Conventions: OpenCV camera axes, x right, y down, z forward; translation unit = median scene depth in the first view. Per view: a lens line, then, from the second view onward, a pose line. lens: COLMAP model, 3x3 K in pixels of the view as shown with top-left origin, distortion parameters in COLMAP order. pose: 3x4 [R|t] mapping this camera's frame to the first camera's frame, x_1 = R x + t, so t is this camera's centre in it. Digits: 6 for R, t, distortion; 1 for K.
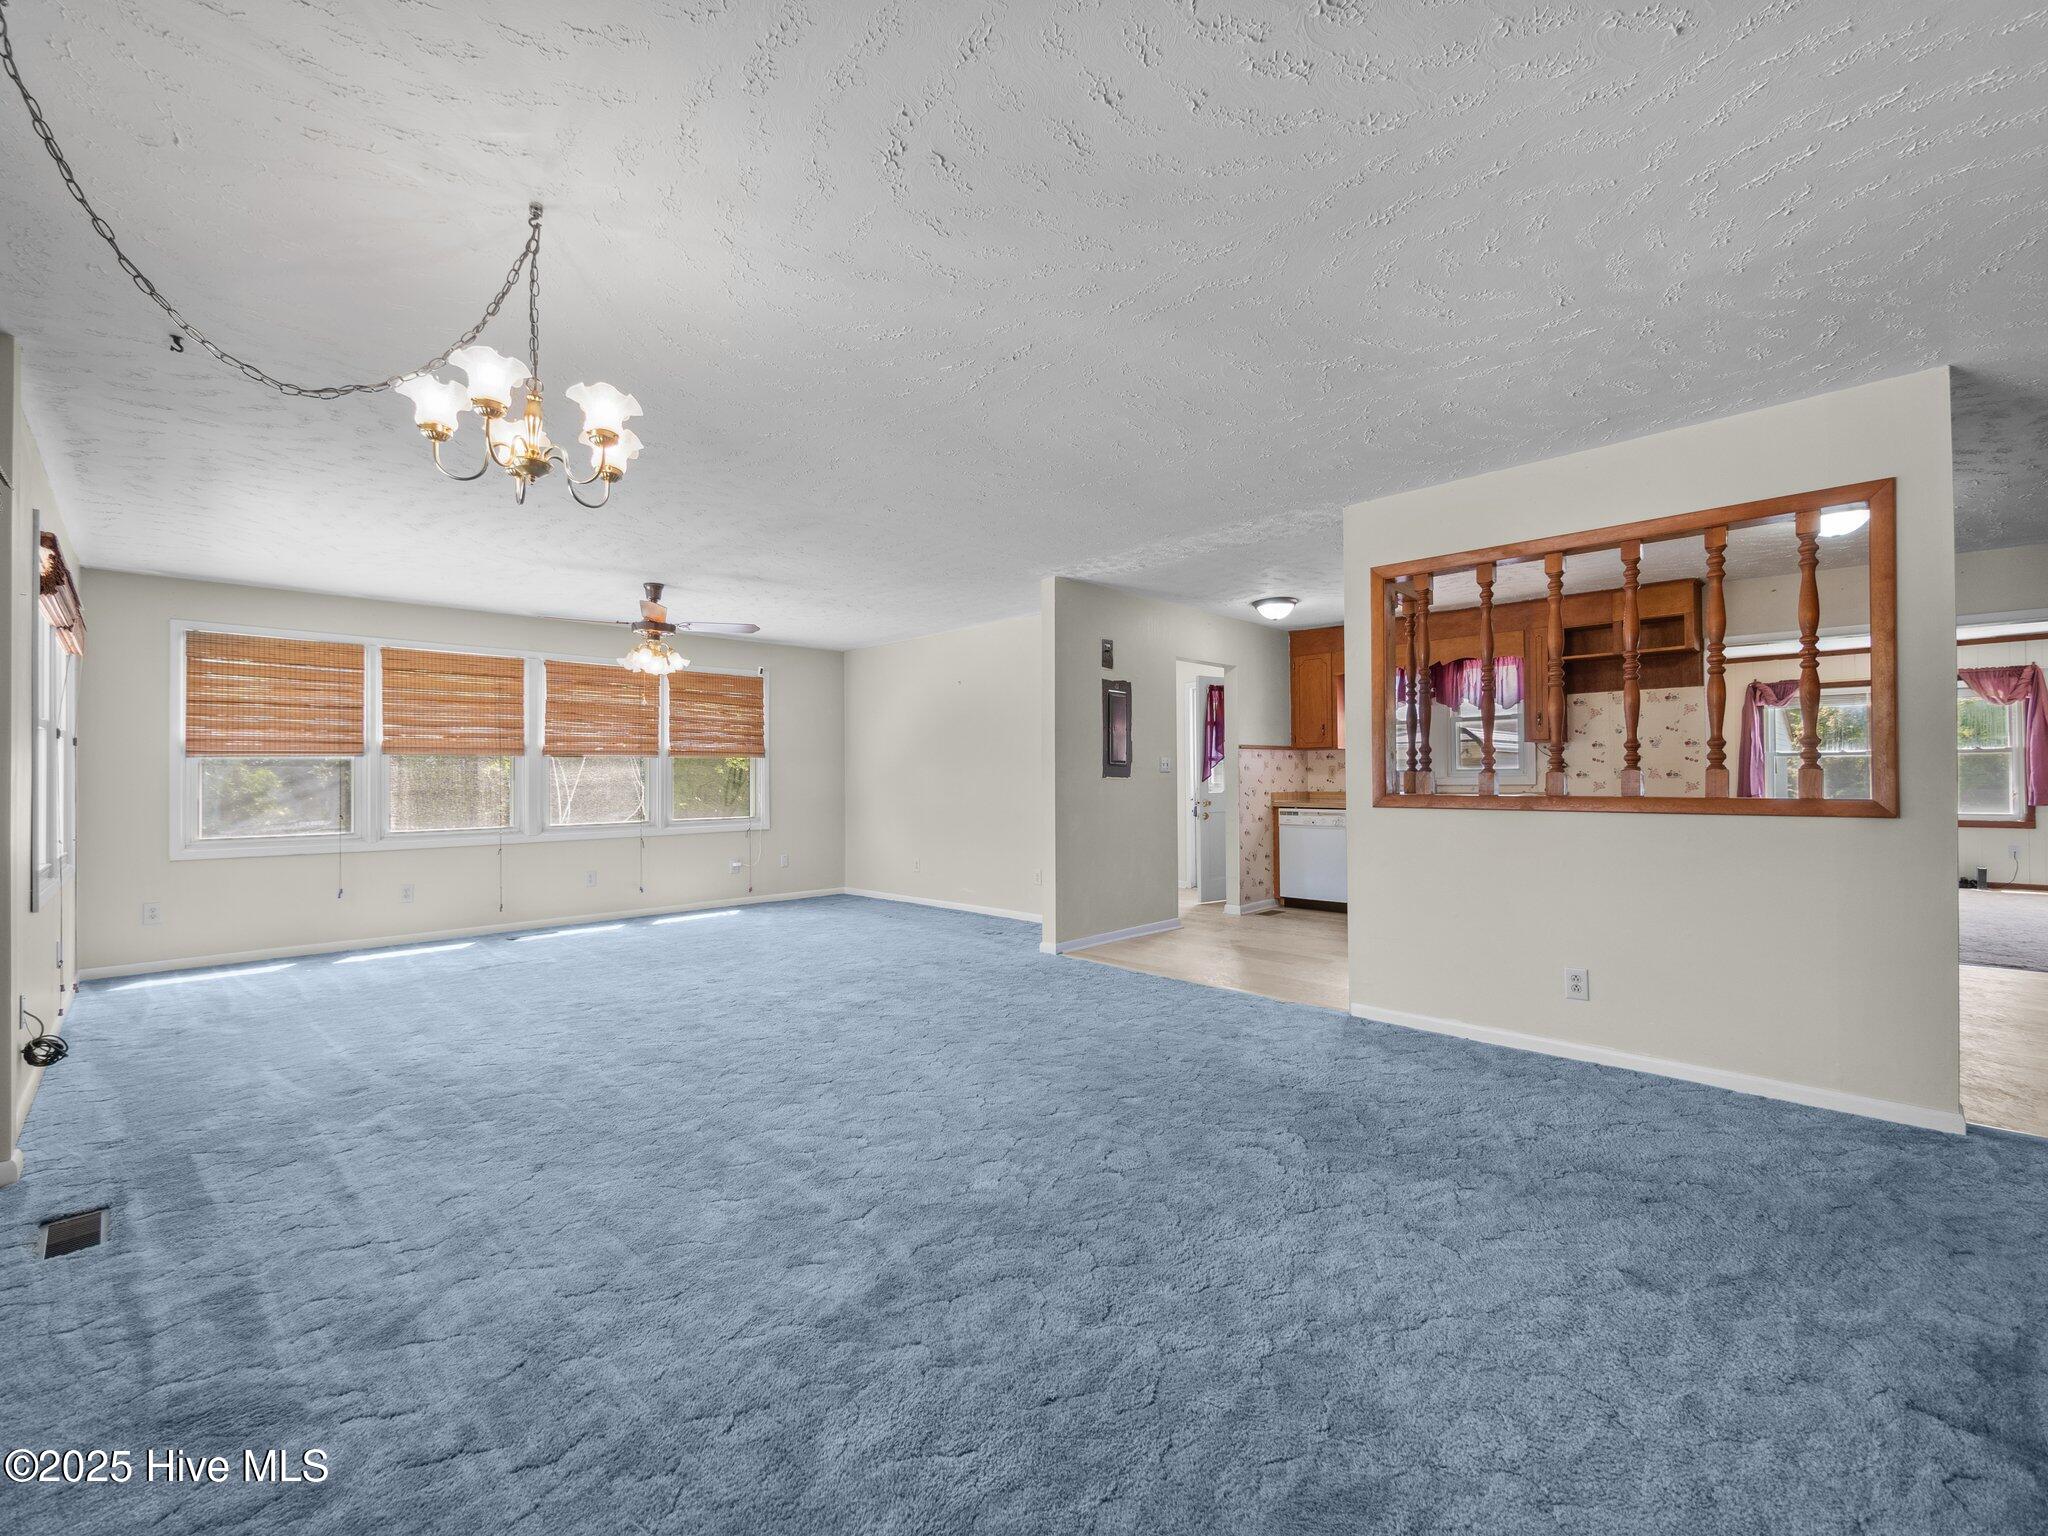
lens RADIAL K [[867.5, 0, 1035.1], [0, 867.5, 767.4], [0, 0, 1]] dist [-0.002519, 0.000268]
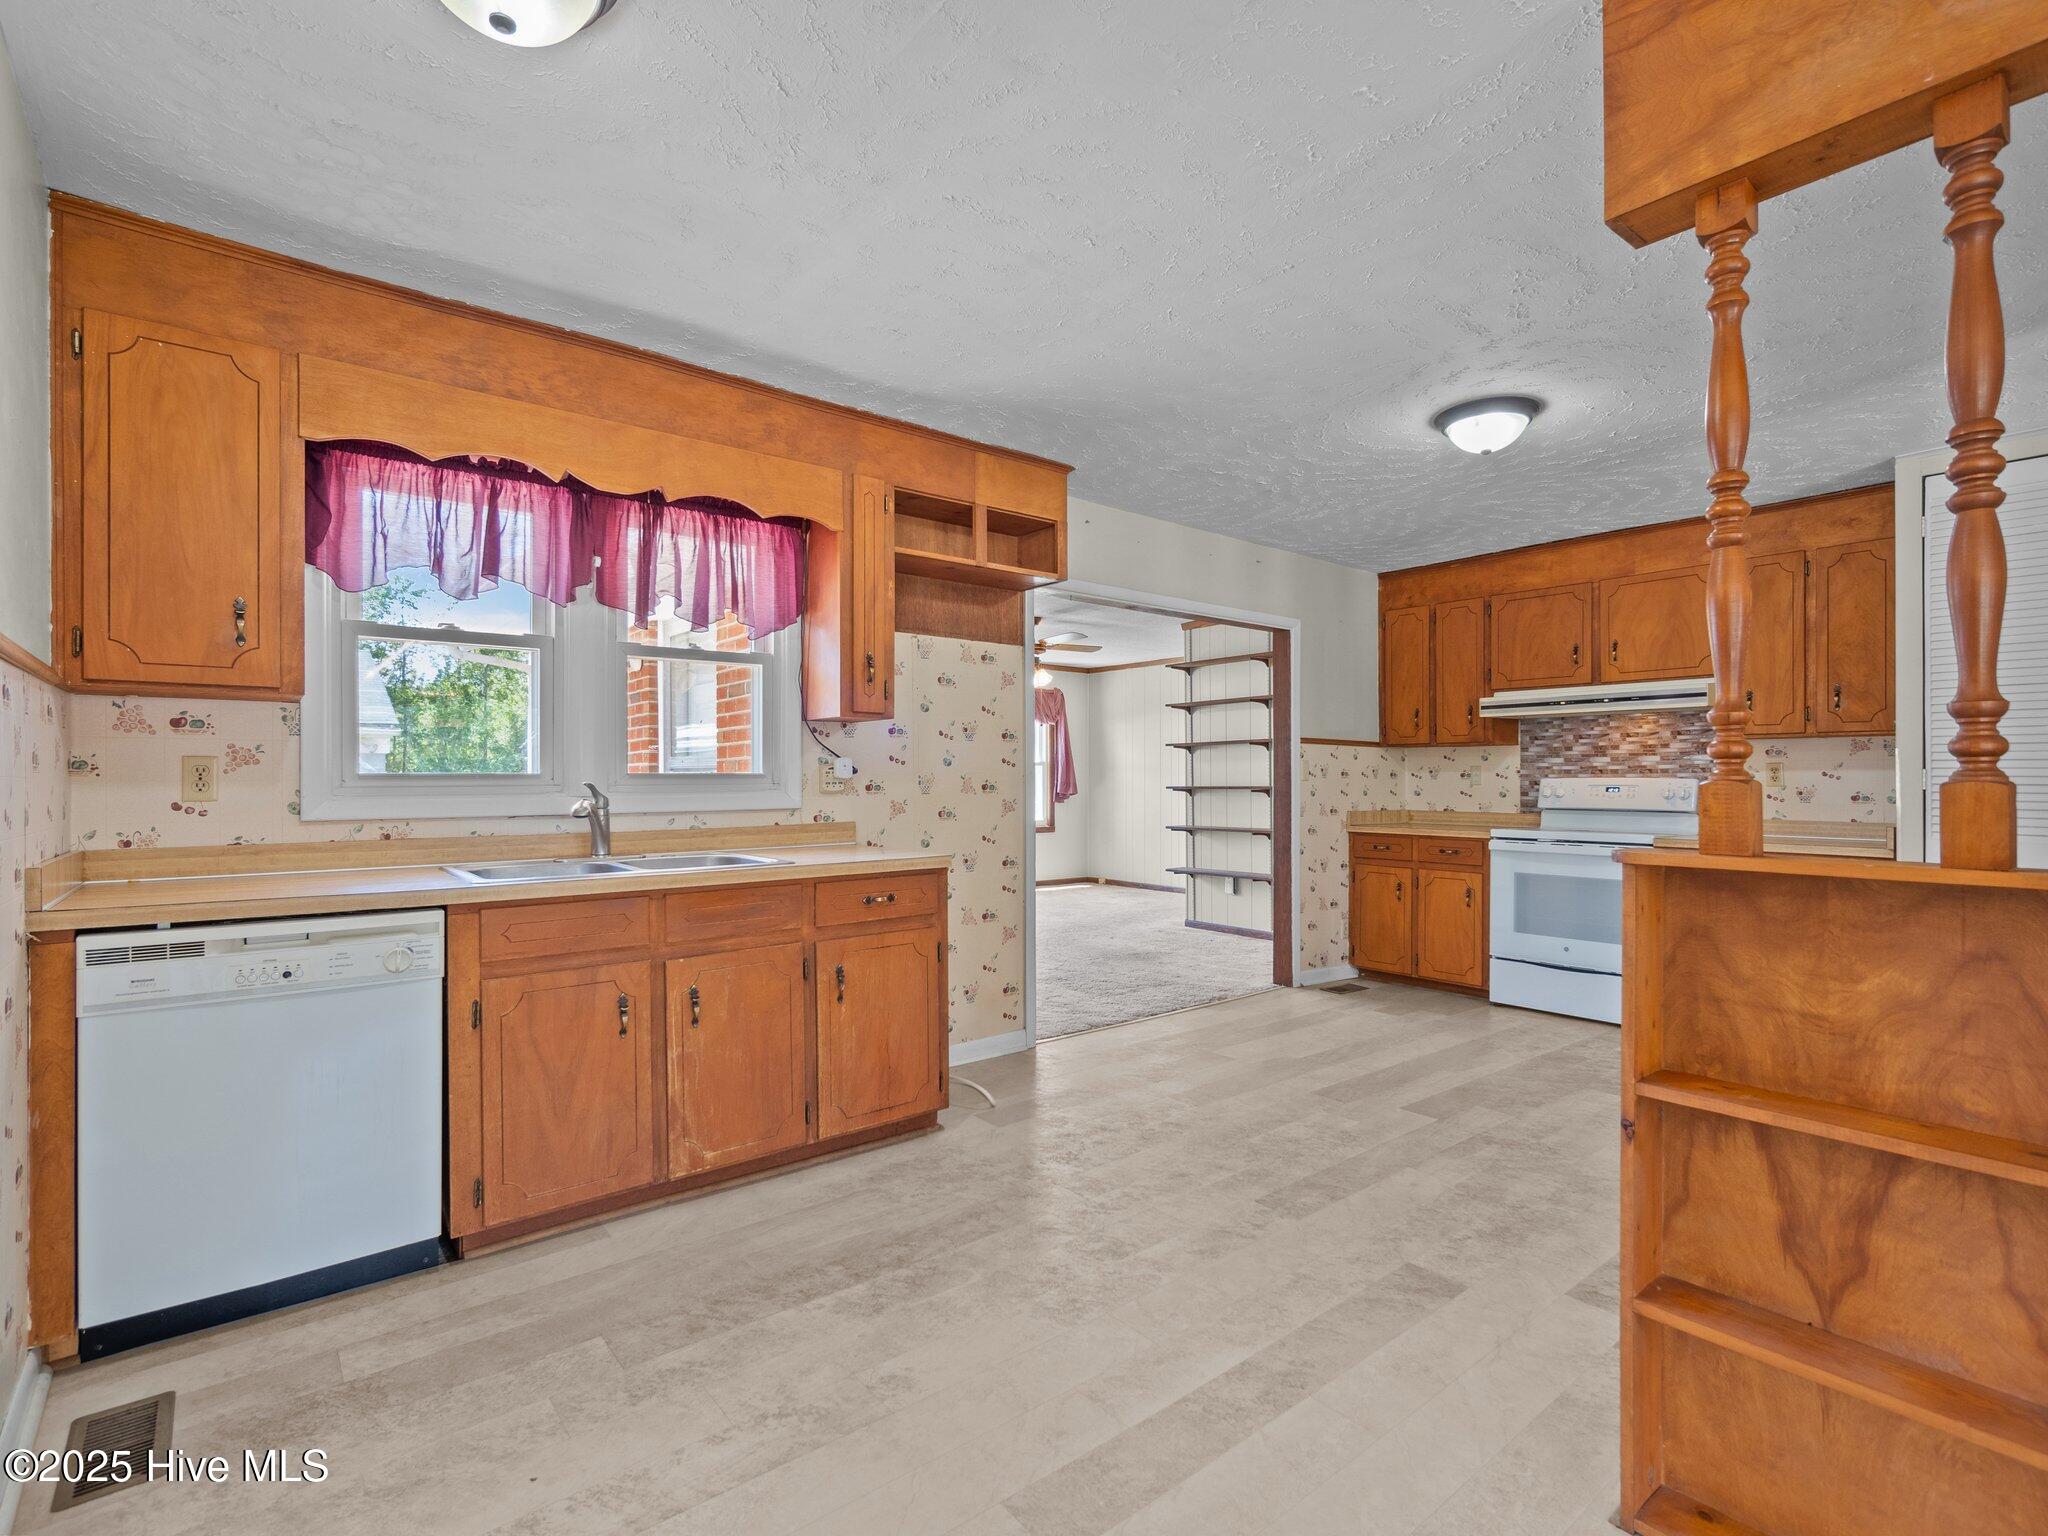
lens RADIAL K [[980.0, 0, 1042.4], [0, 980.0, 776.5], [0, 0, 1]] dist [0.000822, -0.001027]
pose [[0.100738, 0.009230, 0.994870, 0.062909], [-0.010117, 0.999915, -0.008253, 0.005700], [-0.994862, -0.009233, 0.100823, 0.851546]]
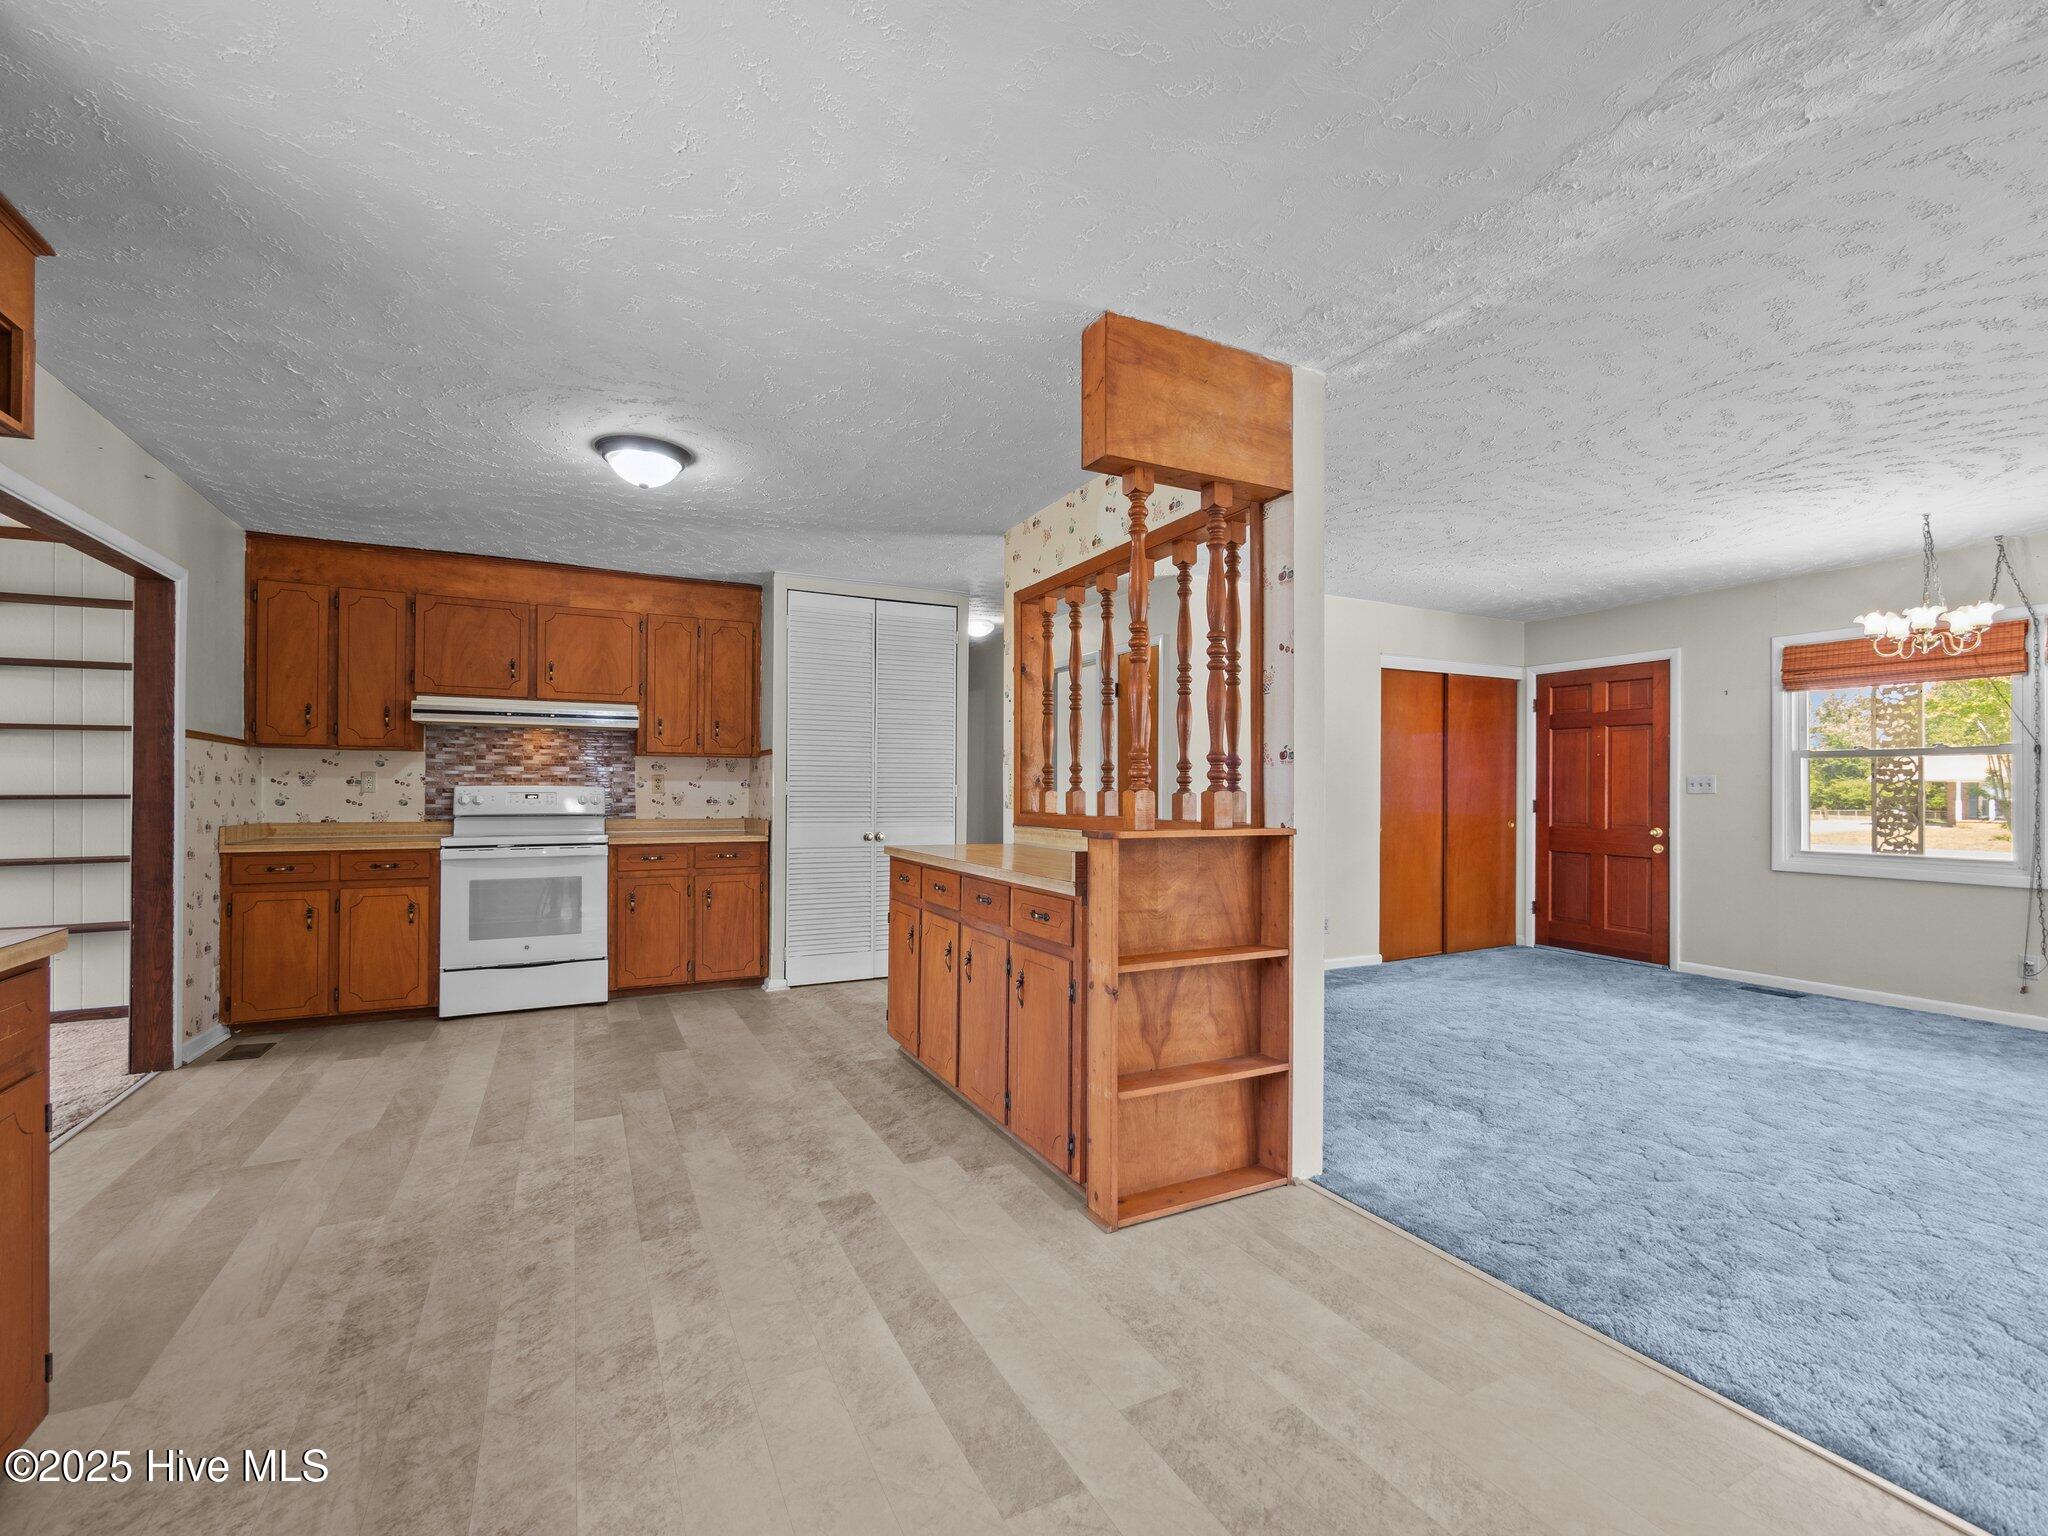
lens RADIAL K [[899.3, 0, 1043.3], [0, 899.3, 782.1], [0, 0, 1]] dist [0.000192, 0.000489]
pose [[-0.953199, 0.005113, 0.302300, 0.231595], [-0.000771, 0.999813, -0.019342, 0.007383], [-0.302342, -0.018670, -0.953017, 1.099941]]
